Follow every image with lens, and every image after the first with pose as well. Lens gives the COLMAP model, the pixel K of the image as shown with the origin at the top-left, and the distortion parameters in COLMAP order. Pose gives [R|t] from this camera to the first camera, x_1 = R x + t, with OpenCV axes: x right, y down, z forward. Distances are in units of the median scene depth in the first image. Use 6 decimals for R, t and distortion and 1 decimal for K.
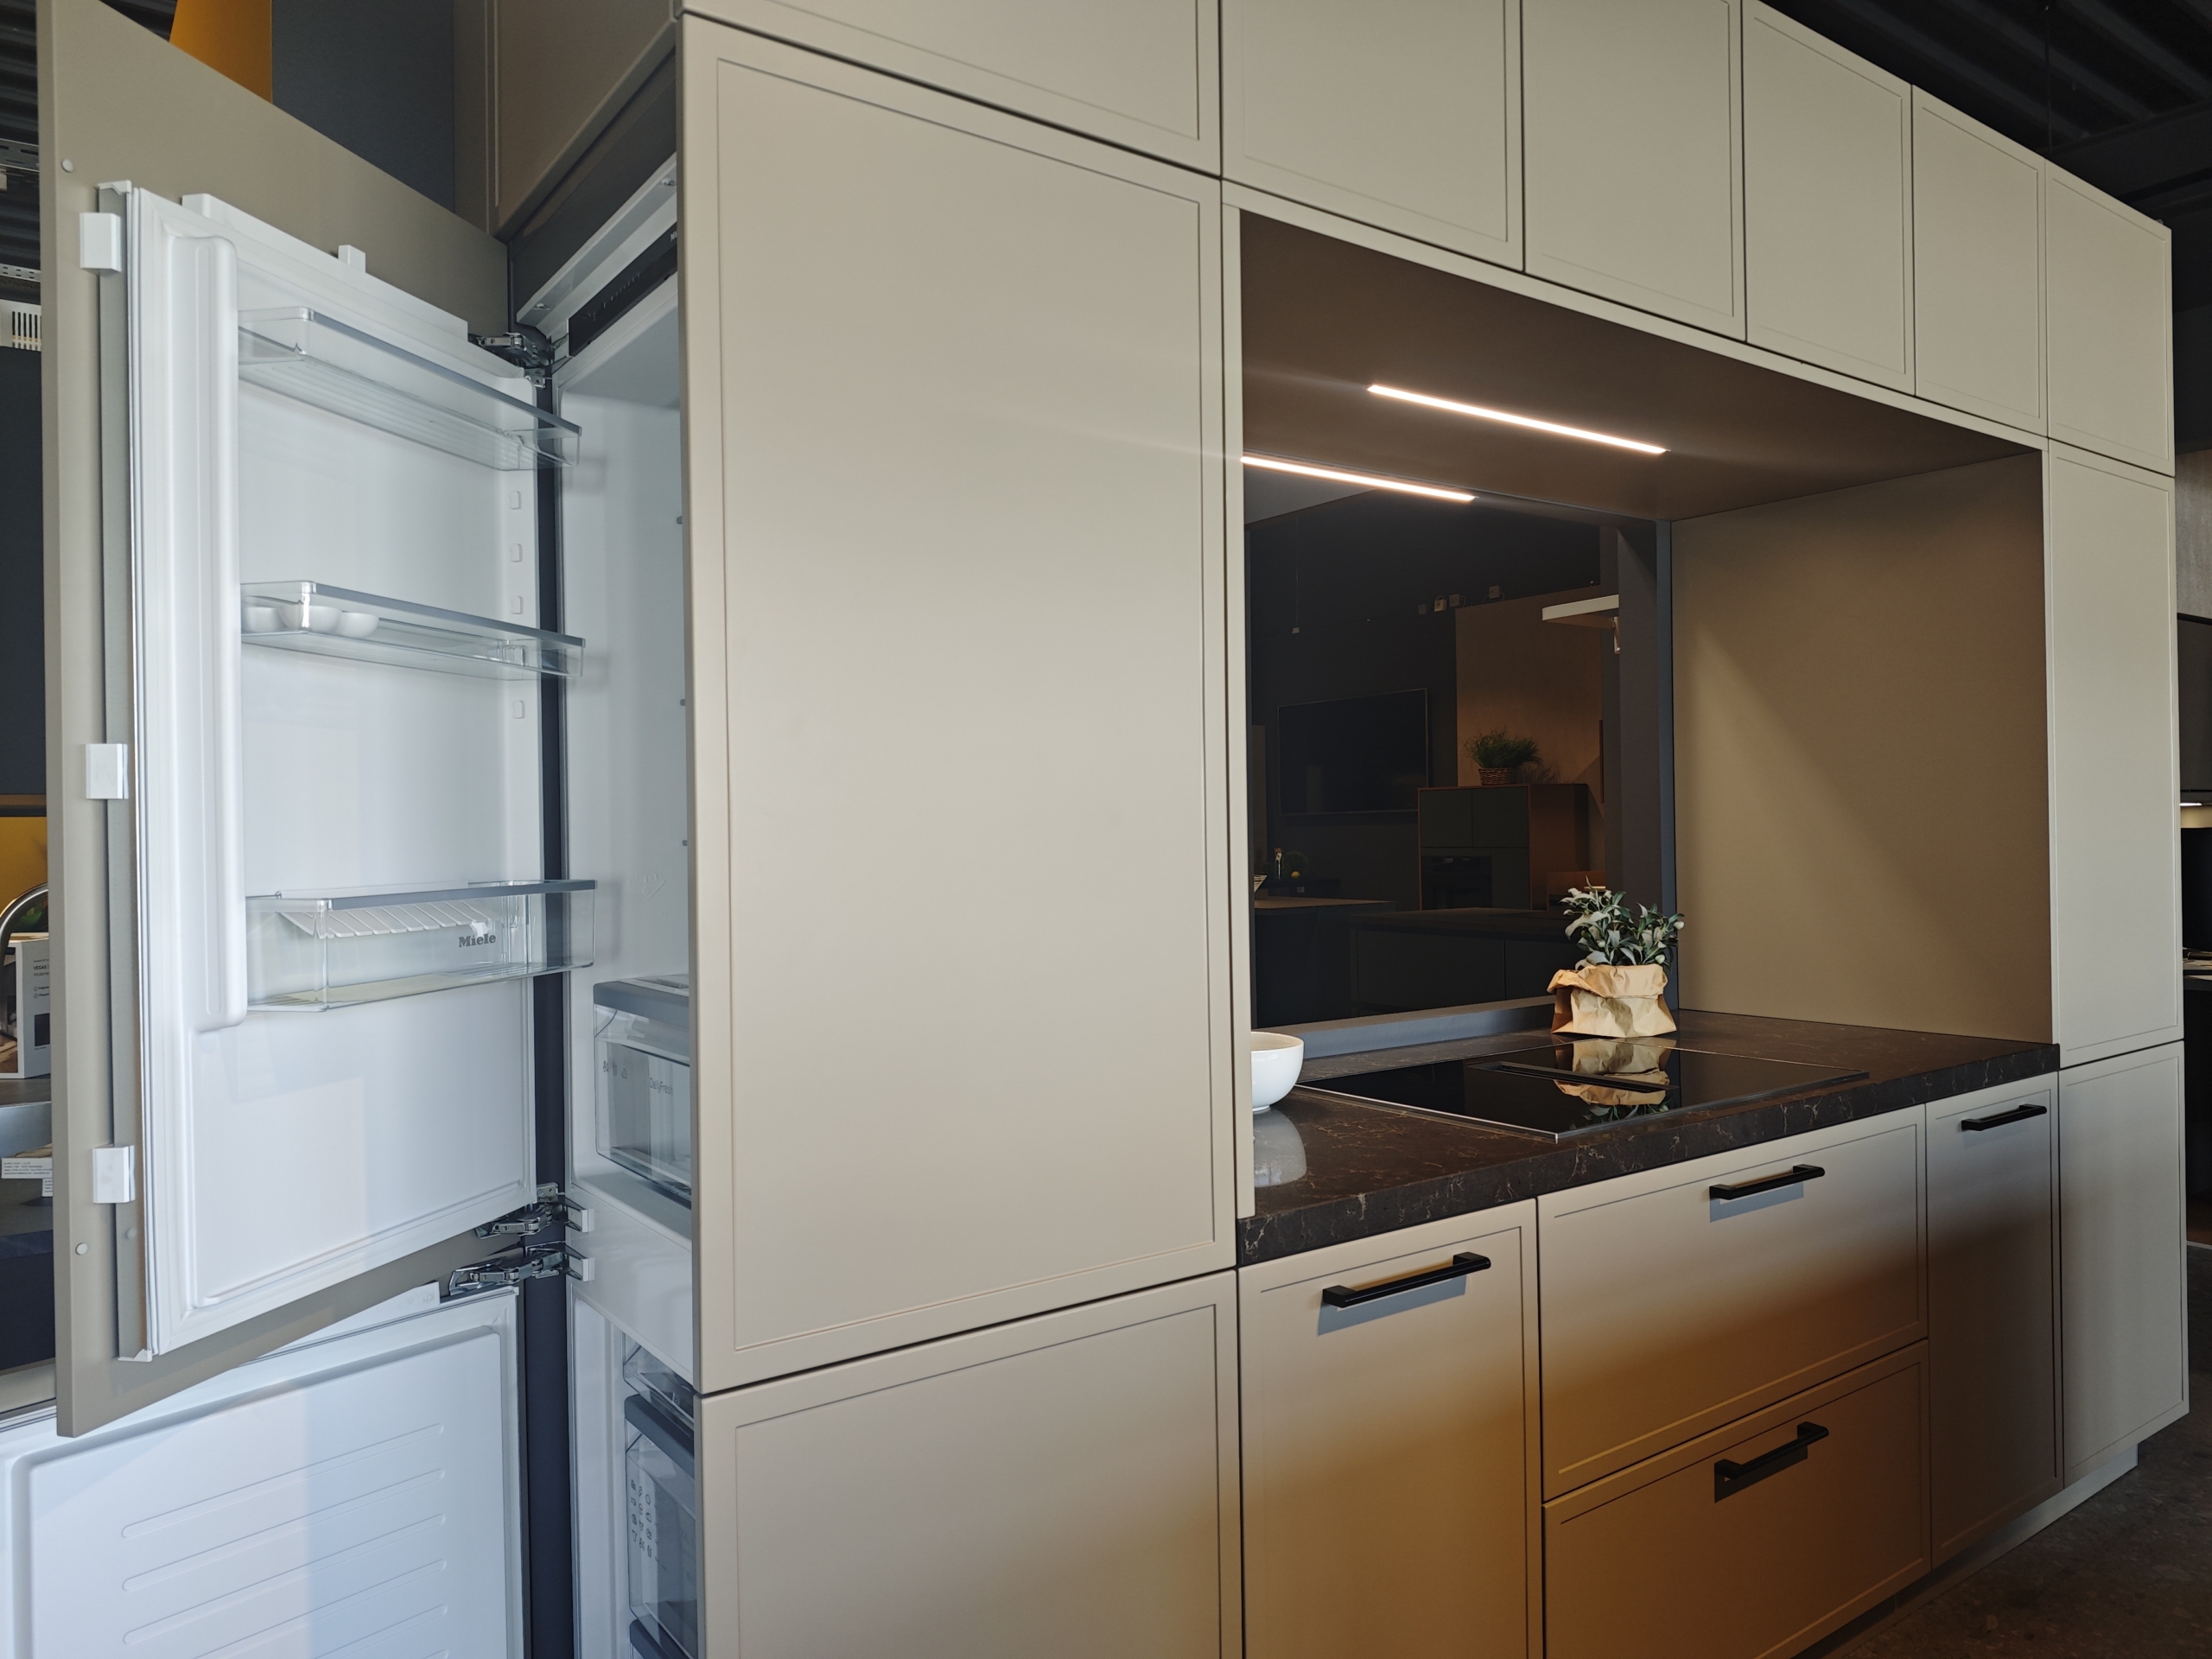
lens RADIAL K [[1509.6, 0, 1106.0], [0, 1509.6, 829.5], [0, 0, 1]] dist [0.022007, -0.059172]
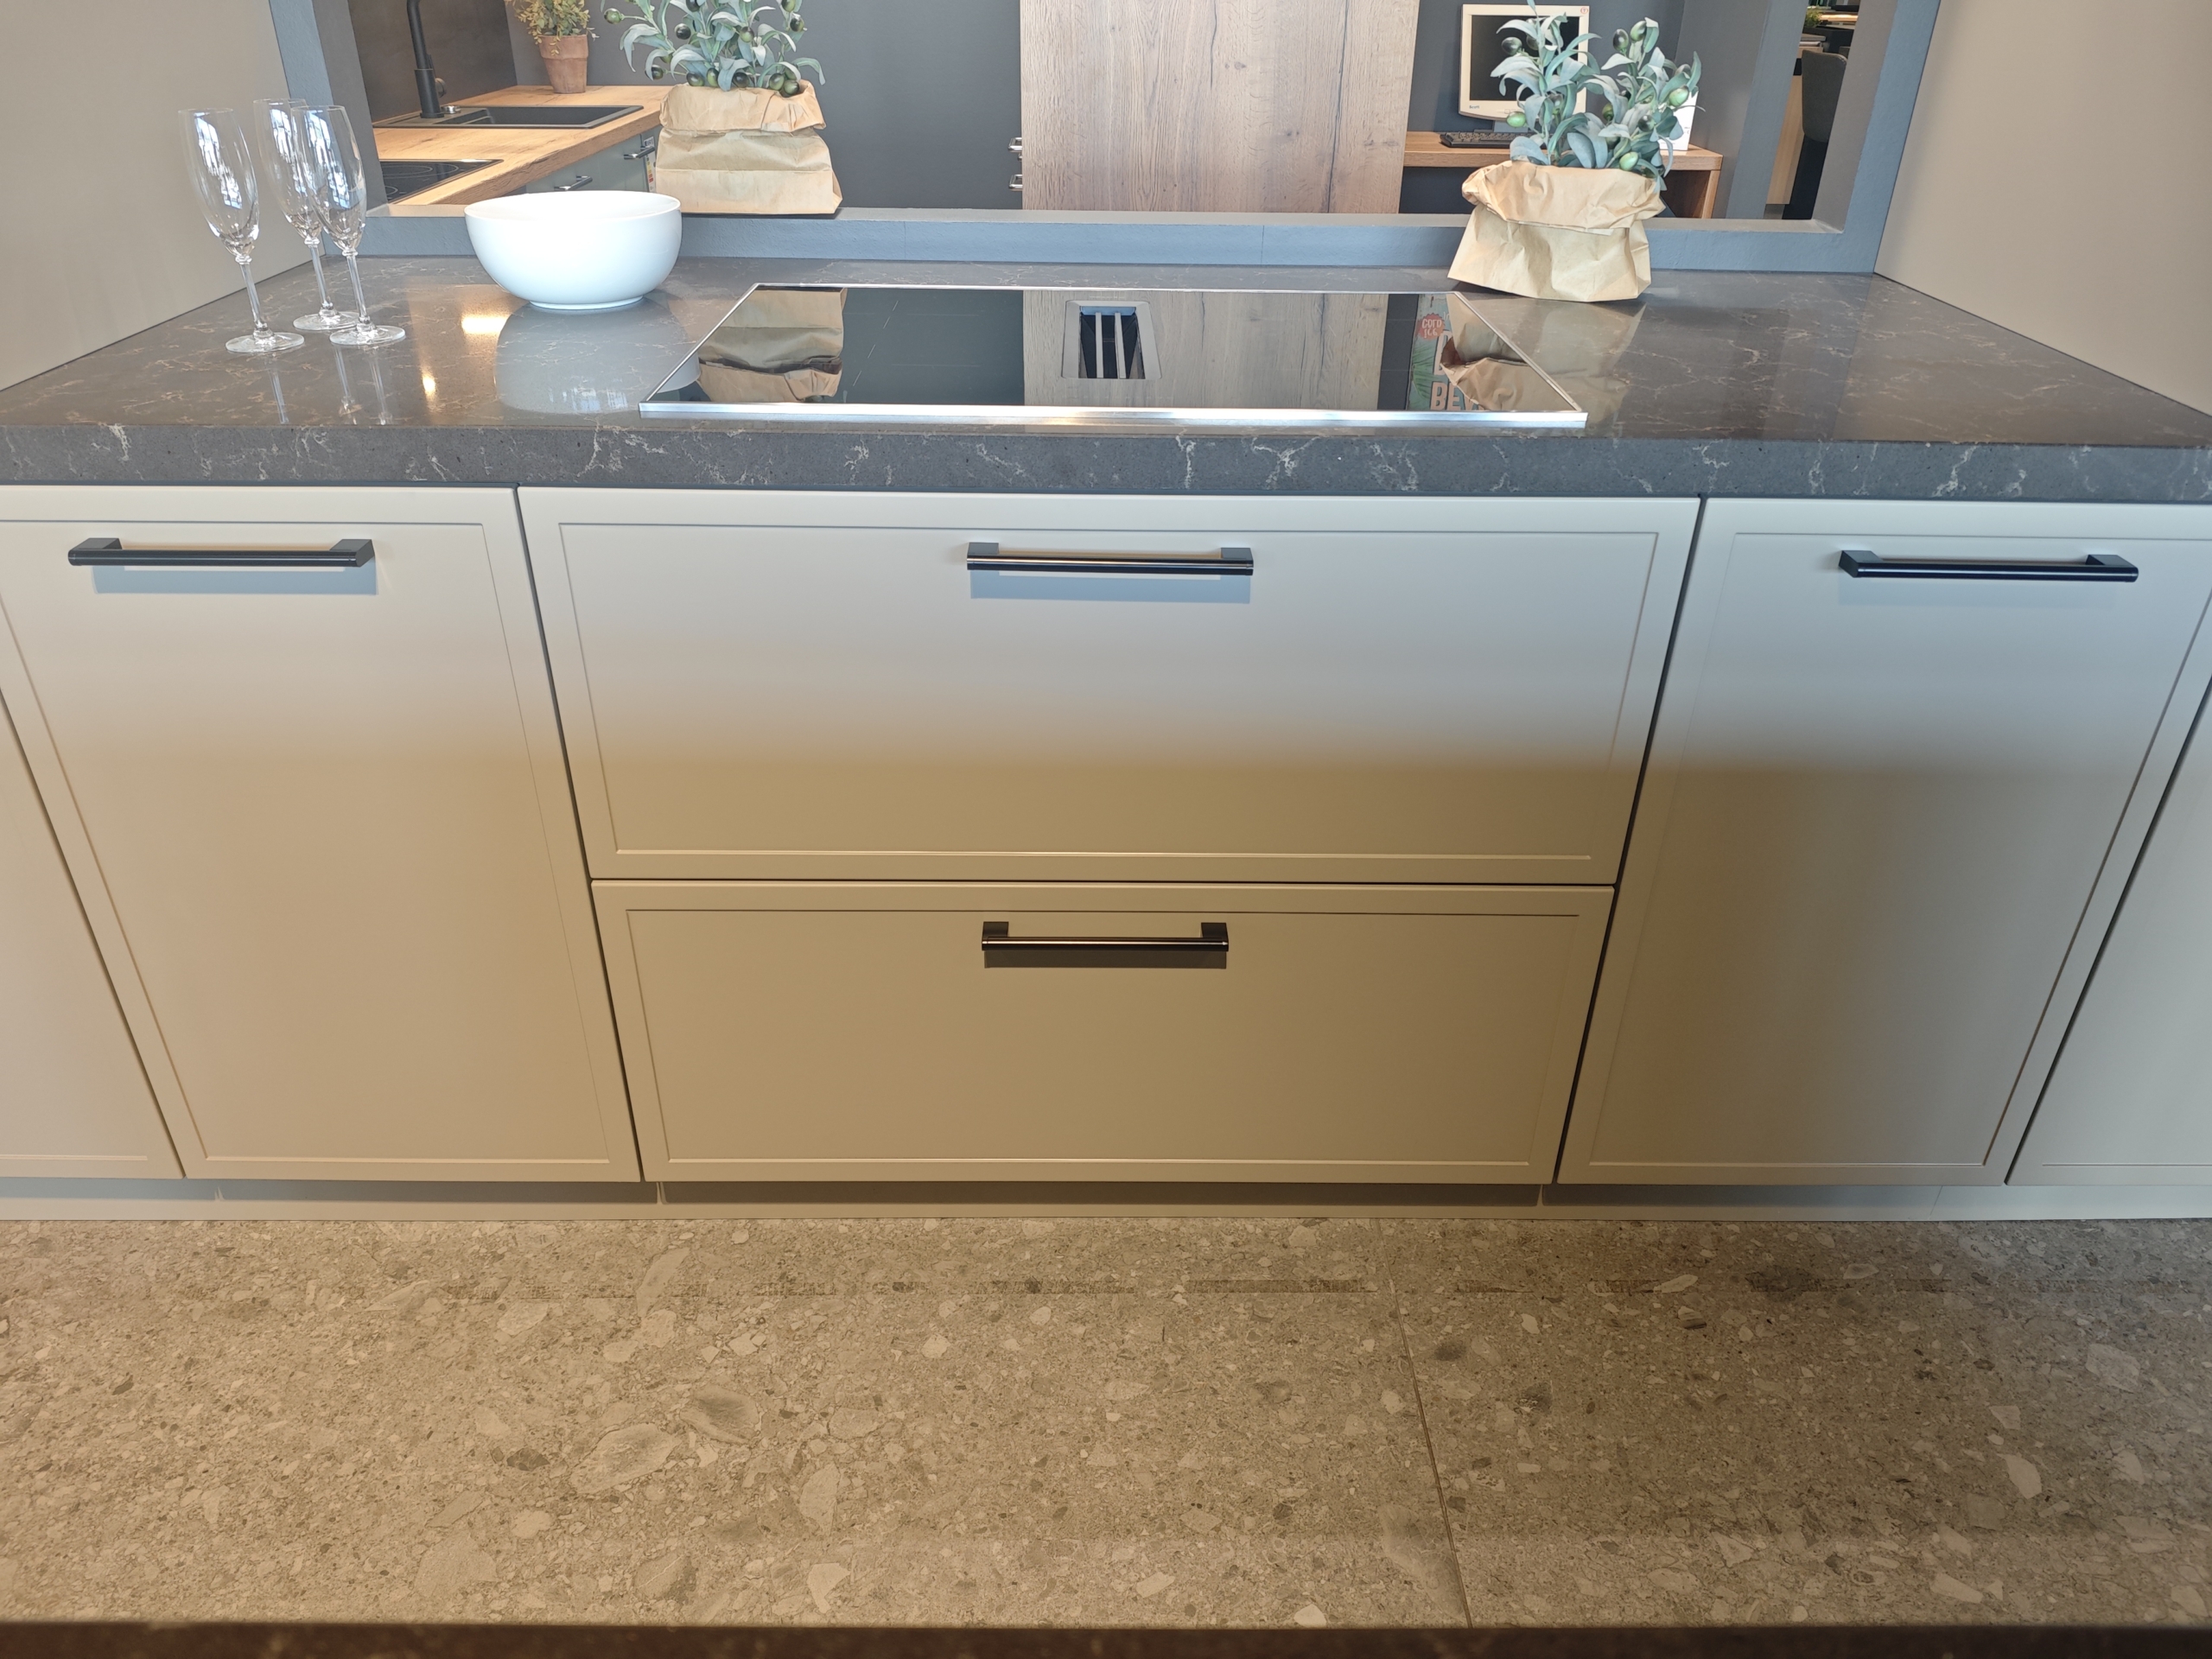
lens RADIAL K [[1525.1, 0, 1097.1], [0, 1525.1, 822.4], [0, 0, 1]] dist [0.023493, -0.052580]
pose [[0.814718, 0.335865, -0.472684, 0.602507], [-0.023082, 0.833310, 0.552323, -0.002430], [0.579398, -0.439077, 0.686665, 0.454615]]
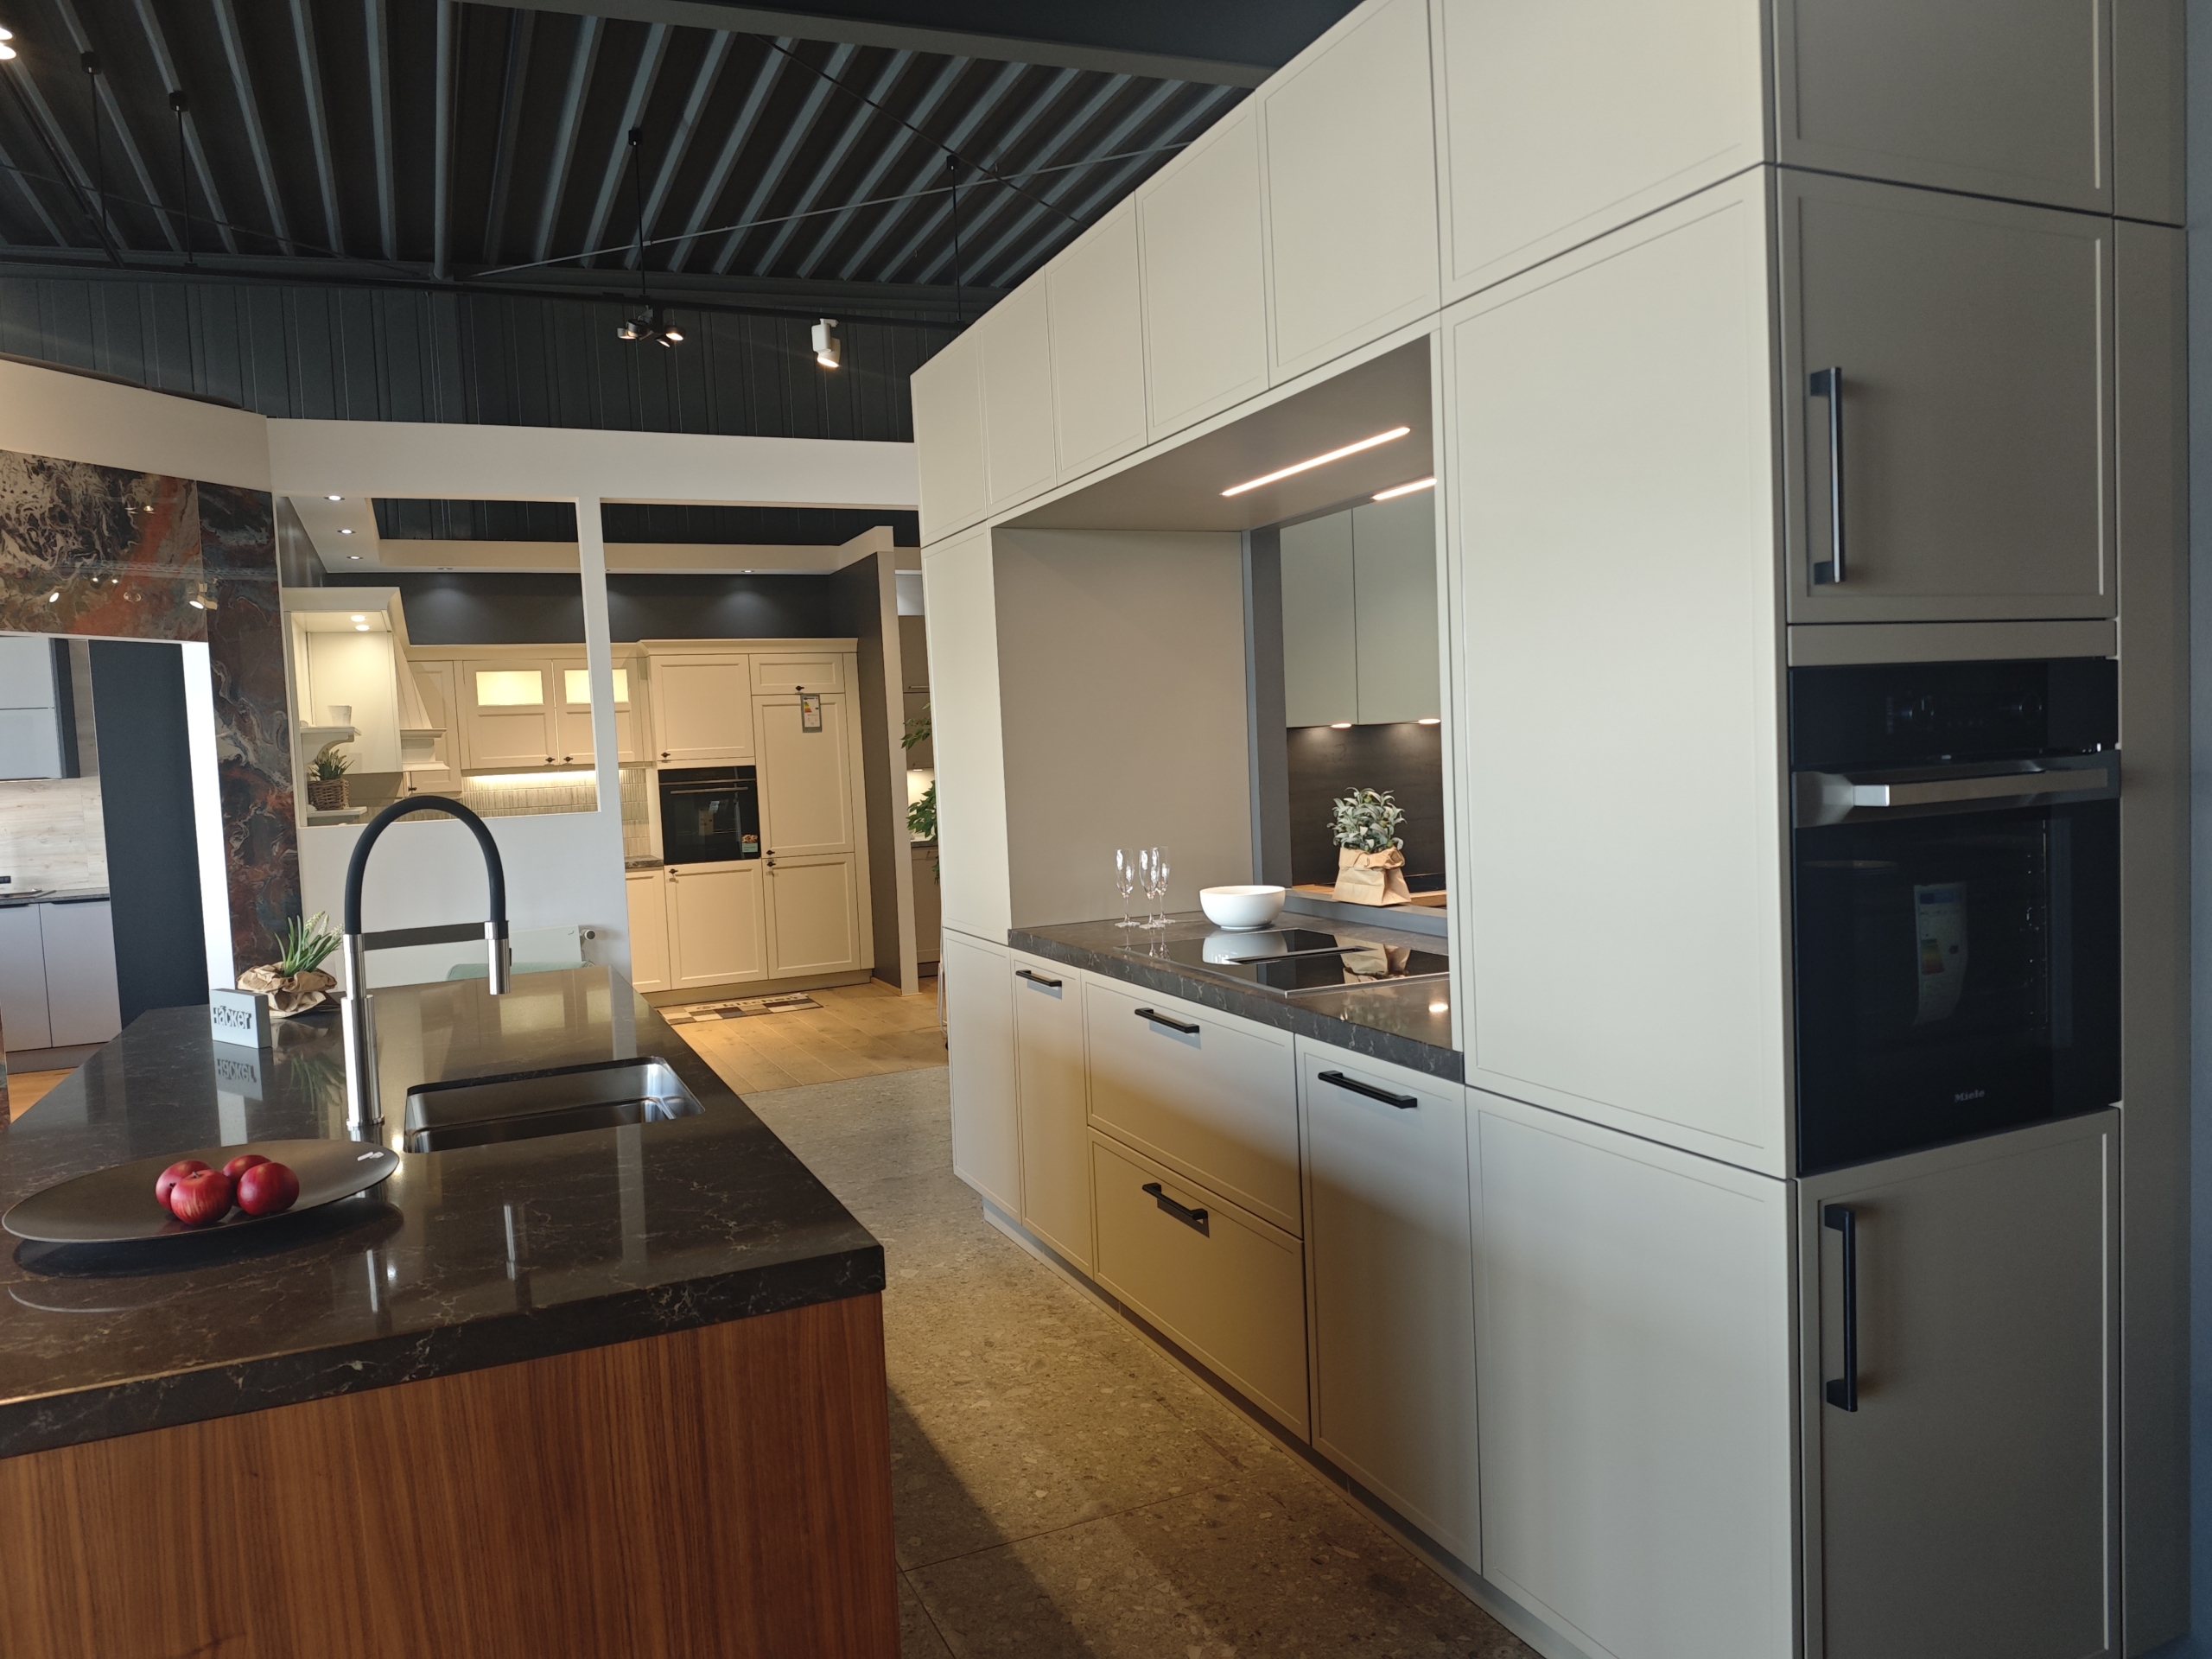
lens RADIAL K [[1504.0, 0, 1137.2], [0, 1504.0, 827.2], [0, 0, 1]] dist [-0.001781, -0.057021]
pose [[-0.181303, 0.104846, -0.977822, 1.492076], [0.088111, 0.992034, 0.090033, -0.066595], [0.979472, -0.069834, -0.189097, 1.030151]]
